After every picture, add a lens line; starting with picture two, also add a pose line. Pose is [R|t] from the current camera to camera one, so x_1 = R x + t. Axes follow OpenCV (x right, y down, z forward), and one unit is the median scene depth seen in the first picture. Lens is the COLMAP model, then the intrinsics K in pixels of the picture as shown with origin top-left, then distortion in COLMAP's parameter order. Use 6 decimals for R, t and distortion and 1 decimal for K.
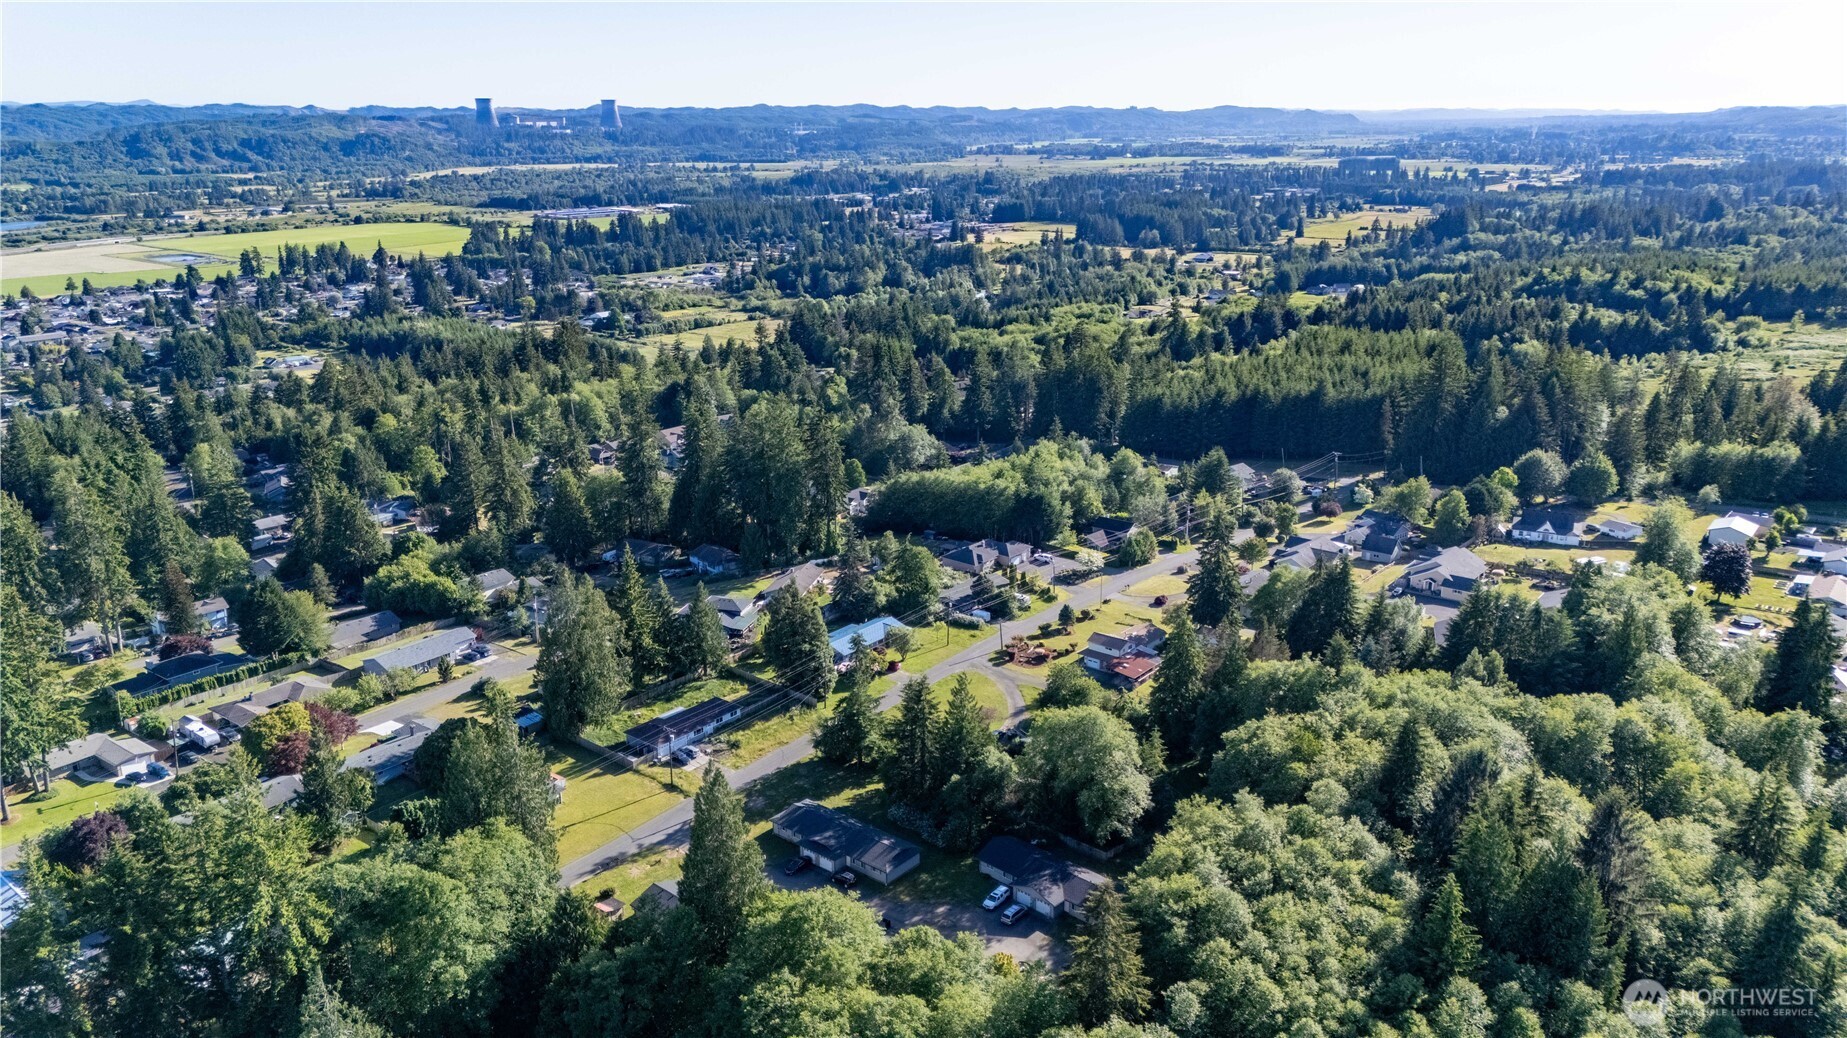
lens RADIAL K [[1343.3, 0, 918.0], [0, 1343.3, 507.8], [0, 0, 1]] dist [0.074618, -0.074138]
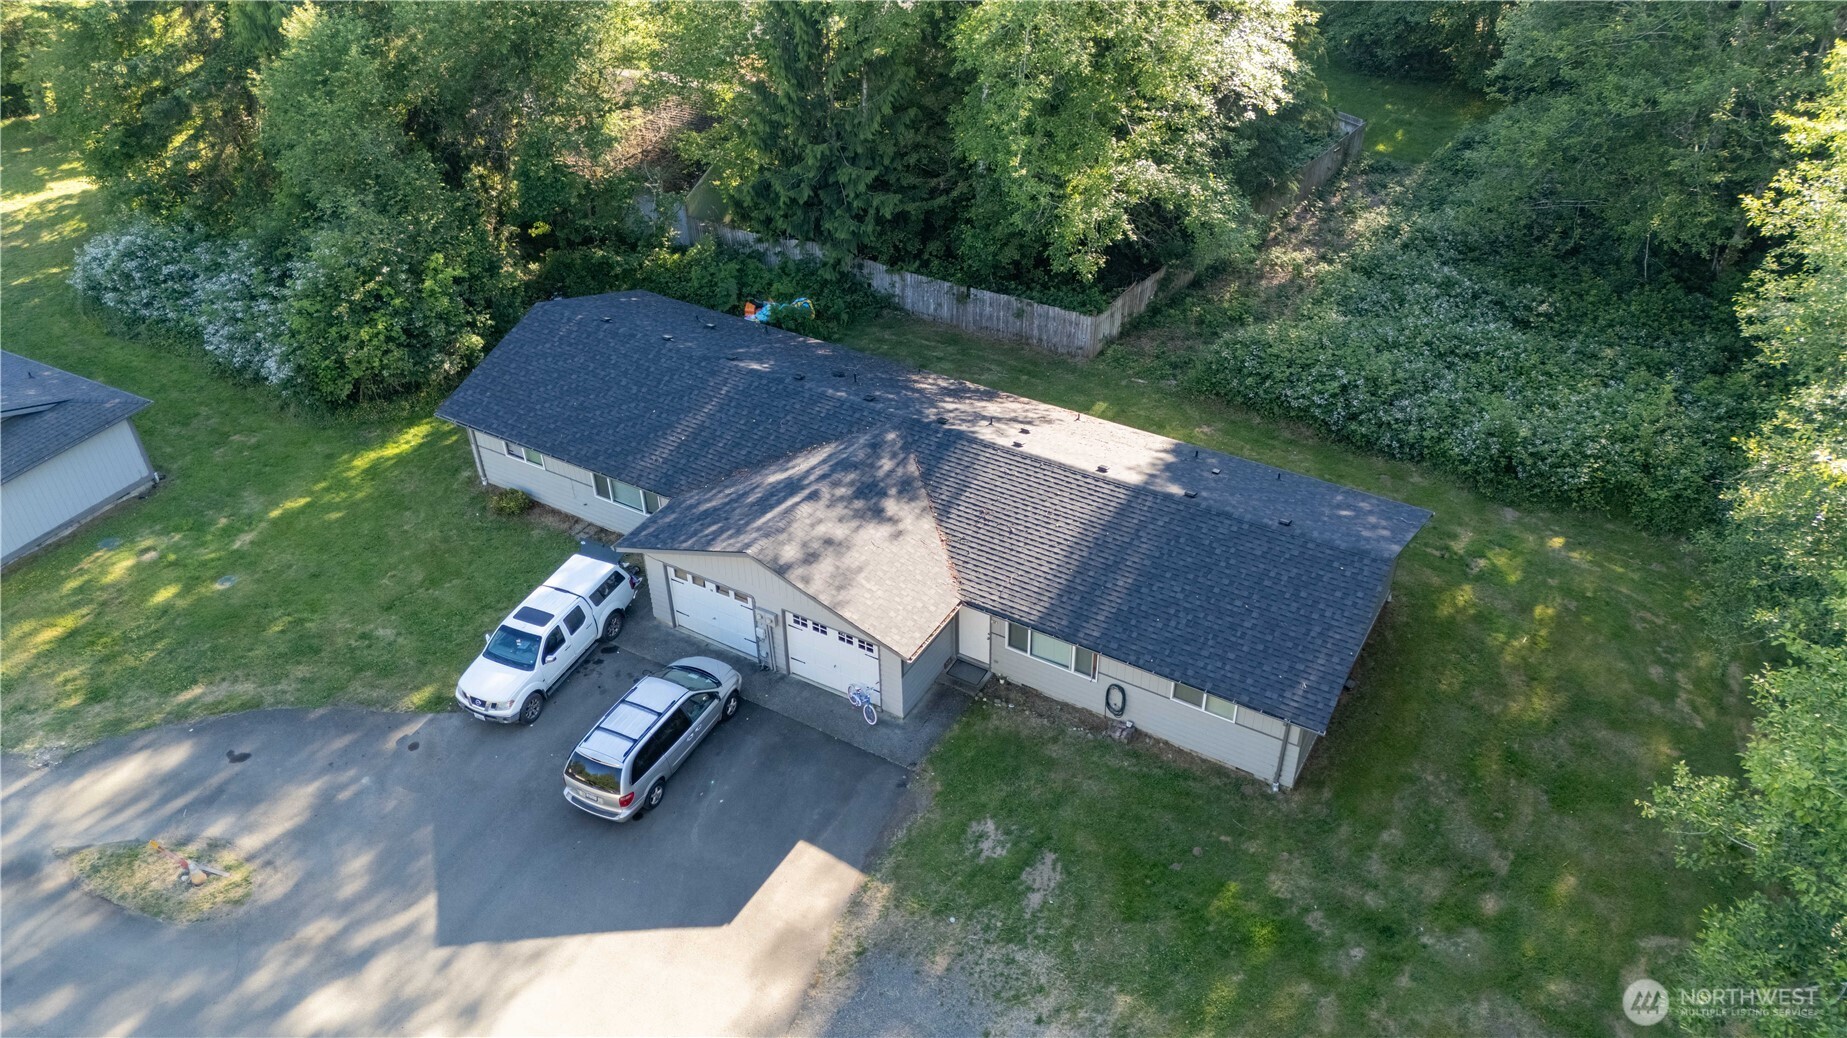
lens RADIAL K [[1343.3, 0, 925.2], [0, 1343.3, 512.2], [0, 0, 1]] dist [0.074618, -0.074138]
pose [[0.977526, -0.132376, 0.164073, 0.052001], [0.070846, 0.939287, 0.335739, 0.147803], [-0.198555, -0.316570, 0.927556, 0.559788]]
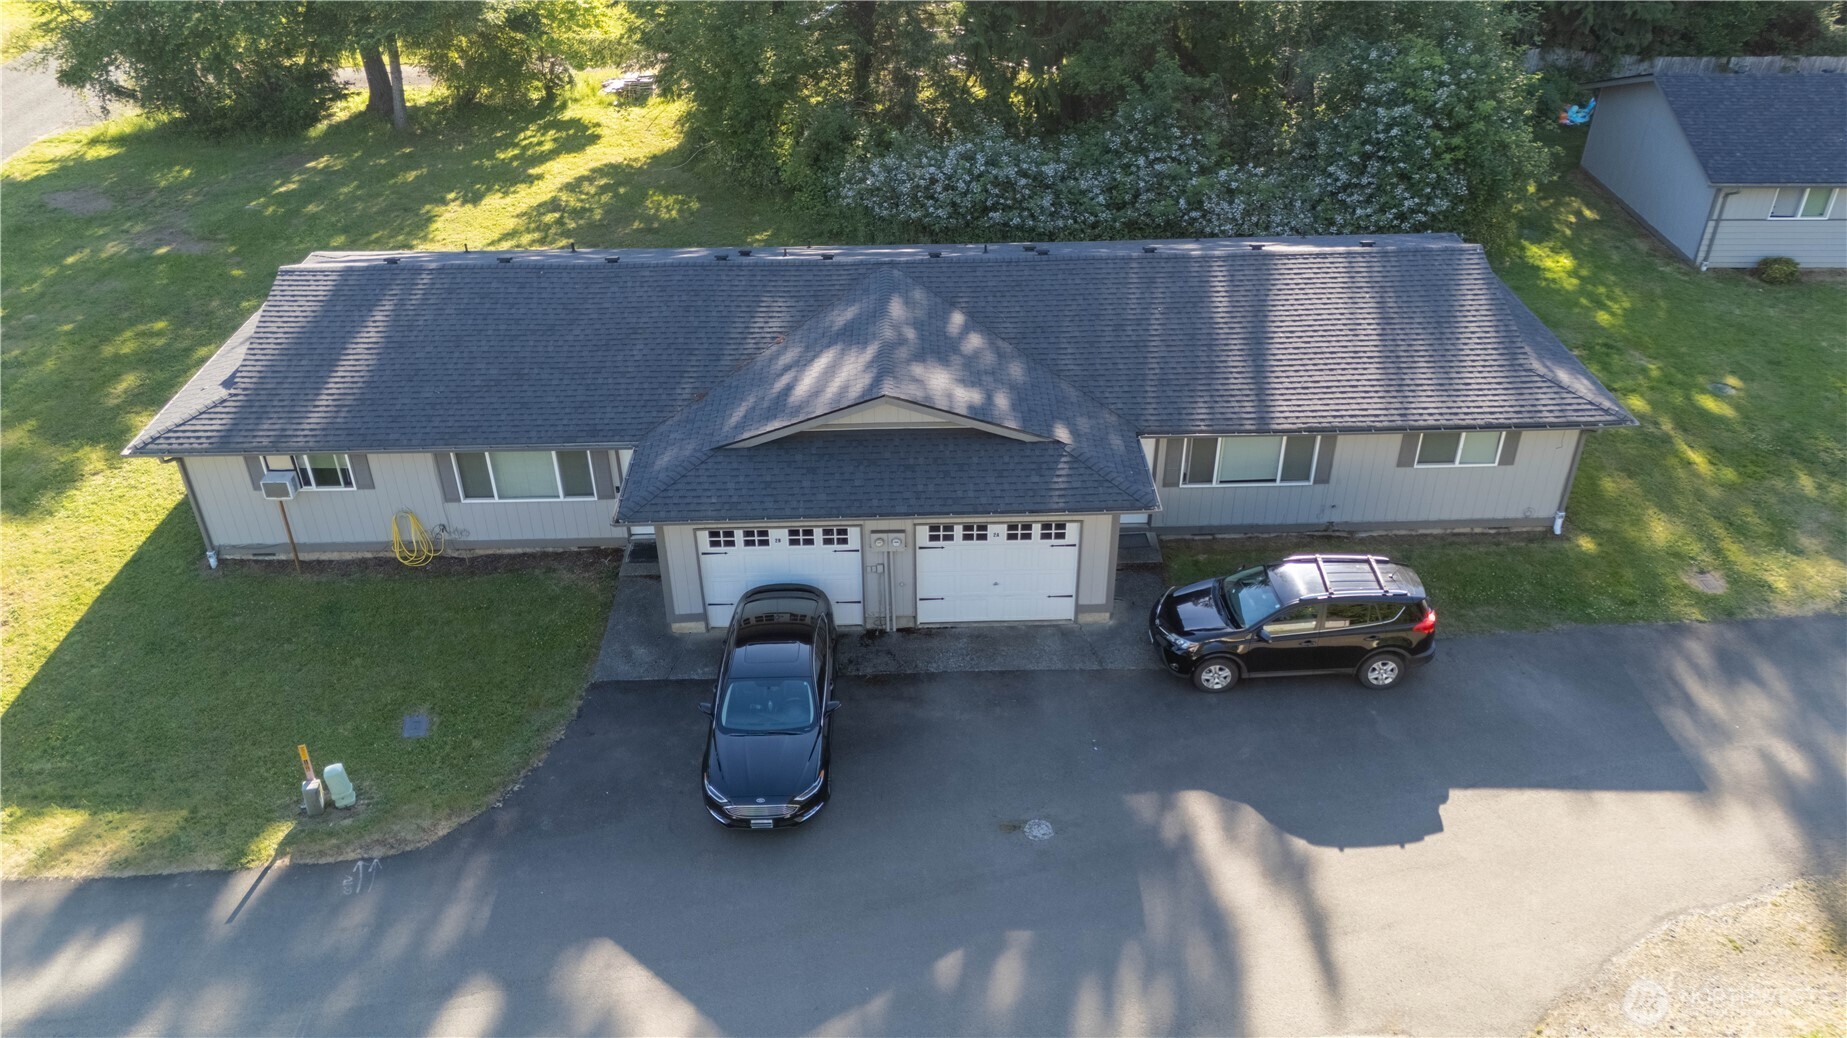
lens RADIAL K [[1343.3, 0, 927.0], [0, 1343.3, 515.7], [0, 0, 1]] dist [0.074618, -0.074138]
pose [[0.753279, -0.355279, 0.553487, -0.090057], [0.182417, 0.921390, 0.343169, 0.153755], [-0.631898, -0.157537, 0.758872, 0.641750]]
